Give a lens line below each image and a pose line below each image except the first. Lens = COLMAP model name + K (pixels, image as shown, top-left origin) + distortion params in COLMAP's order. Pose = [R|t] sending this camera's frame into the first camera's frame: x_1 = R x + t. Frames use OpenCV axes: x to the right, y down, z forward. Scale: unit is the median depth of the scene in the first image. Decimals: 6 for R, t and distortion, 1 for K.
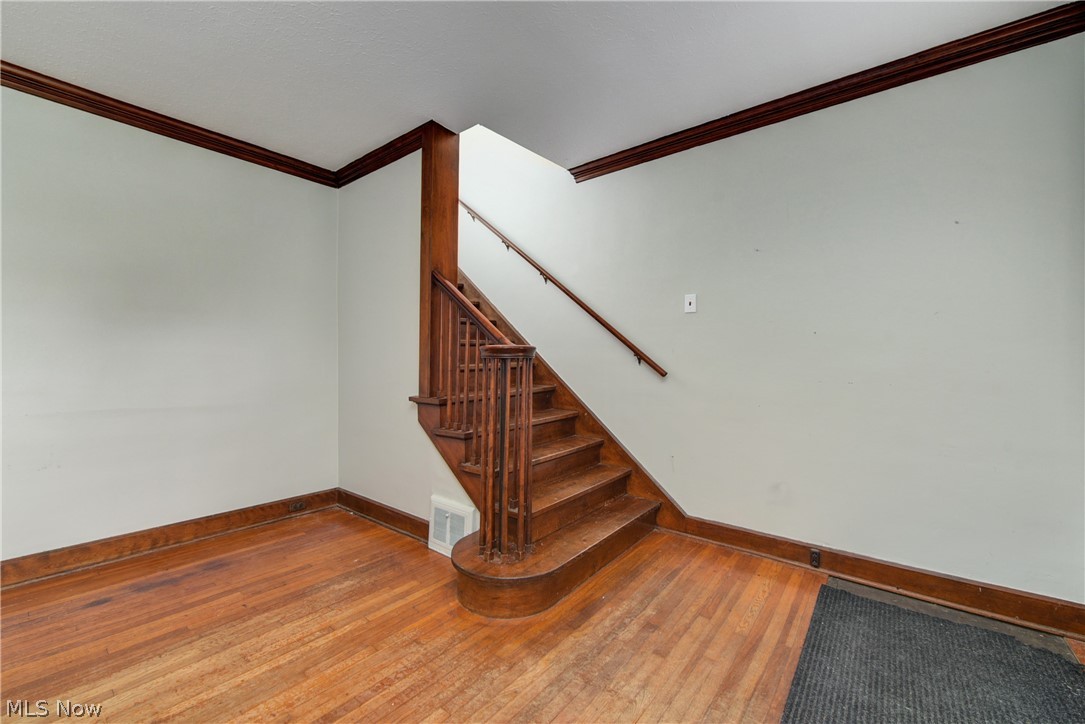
lens RADIAL K [[435.1, 0, 541.6], [0, 435.1, 360.6], [0, 0, 1]] dist [-0.008403, 0.000320]
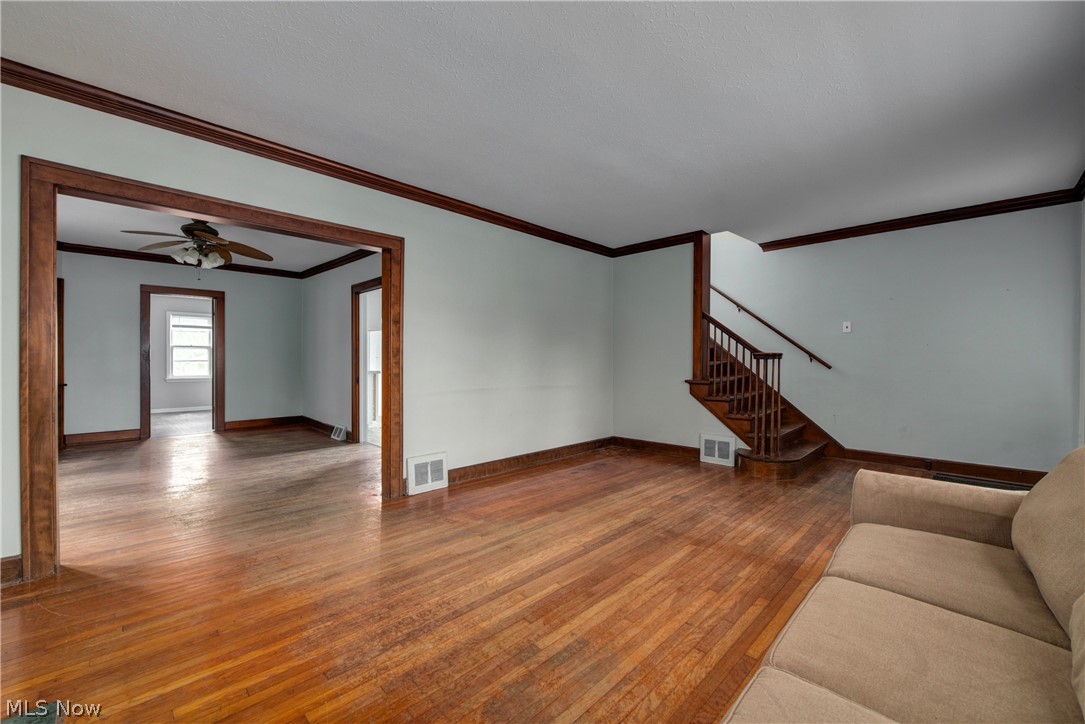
lens RADIAL K [[435.1, 0, 545.4], [0, 435.1, 357.7], [0, 0, 1]] dist [-0.008403, 0.000320]
pose [[0.995051, -0.001667, -0.099354, -0.726662], [0.001157, 0.999986, -0.005190, -0.001196], [0.099361, 0.005049, 0.995039, -0.897680]]
